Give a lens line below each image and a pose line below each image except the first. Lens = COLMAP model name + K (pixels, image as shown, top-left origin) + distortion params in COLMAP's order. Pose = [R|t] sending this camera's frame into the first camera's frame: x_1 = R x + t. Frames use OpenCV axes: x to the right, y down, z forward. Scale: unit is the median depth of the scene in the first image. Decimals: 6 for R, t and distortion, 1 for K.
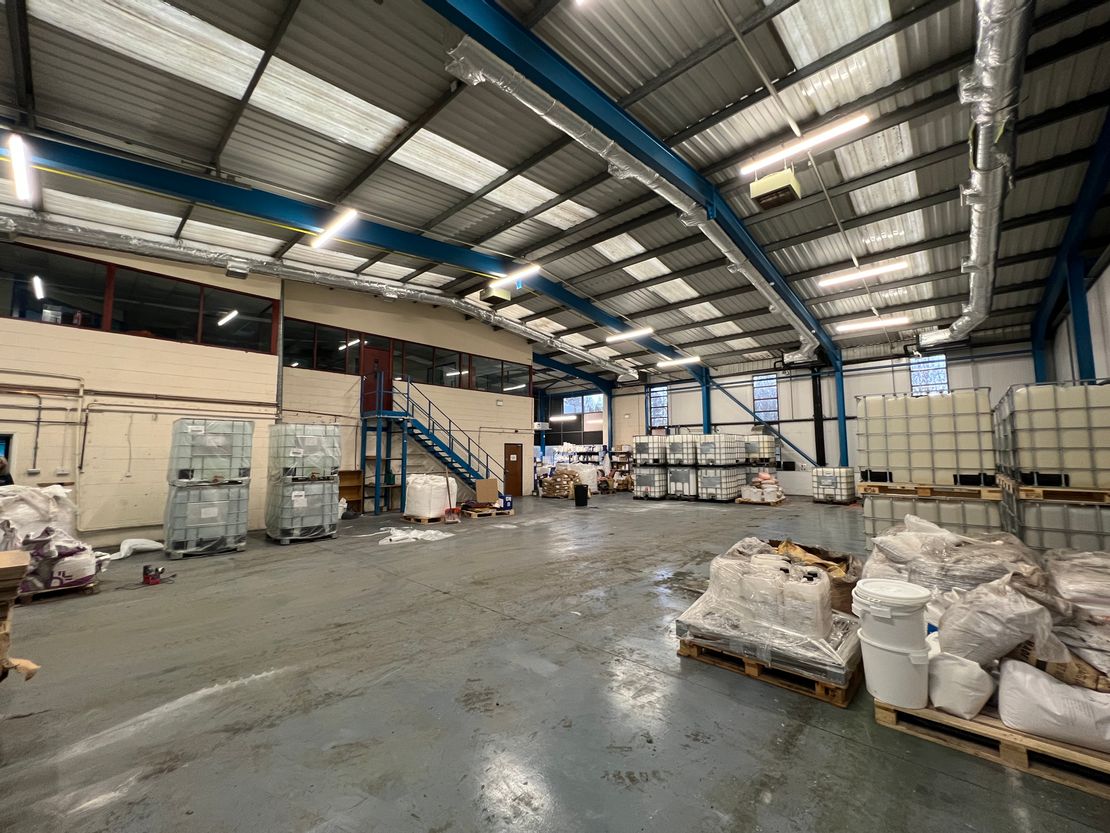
lens RADIAL K [[446.2, 0, 555.0], [0, 446.2, 416.5], [0, 0, 1]] dist [0.000158, 0.000005]
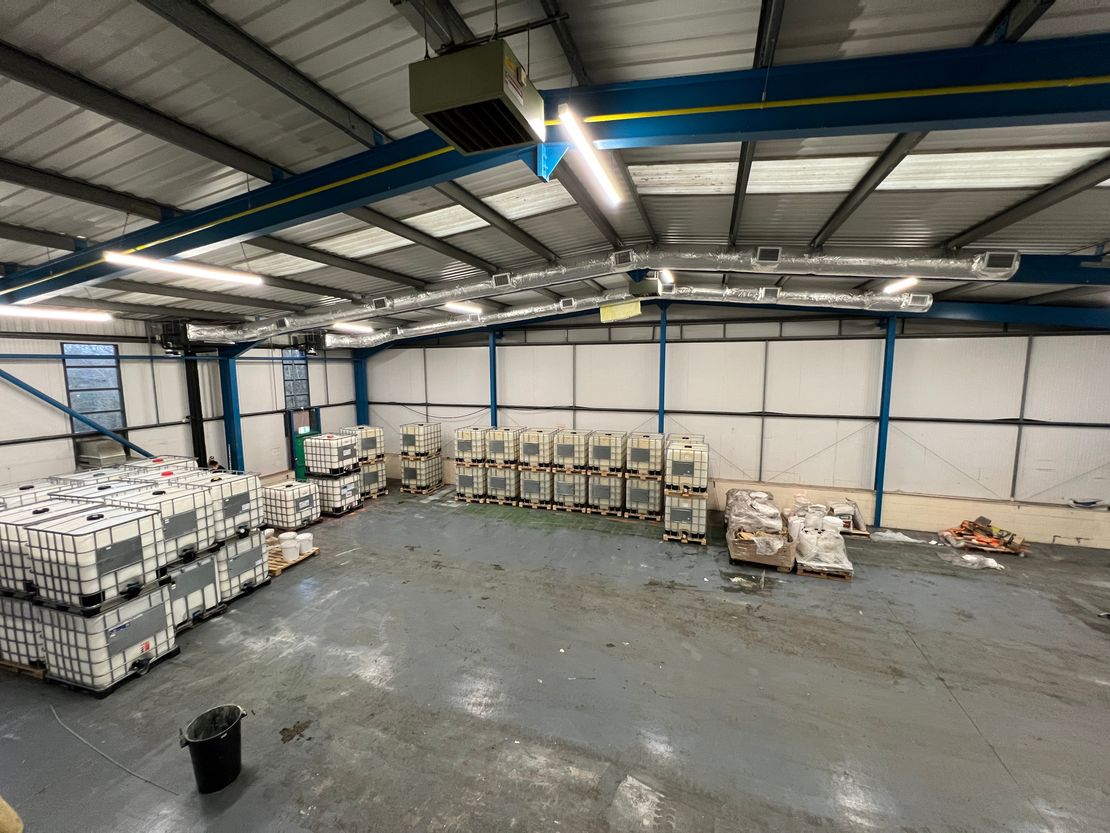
lens RADIAL K [[441.4, 0, 555.0], [0, 441.4, 416.5], [0, 0, 1]] dist [0.000674, 0.000134]
pose [[-0.391560, -0.099490, 0.914758, -0.284205], [-0.072427, 0.994385, 0.077148, -0.103008], [-0.917298, -0.036045, -0.396567, 0.817936]]
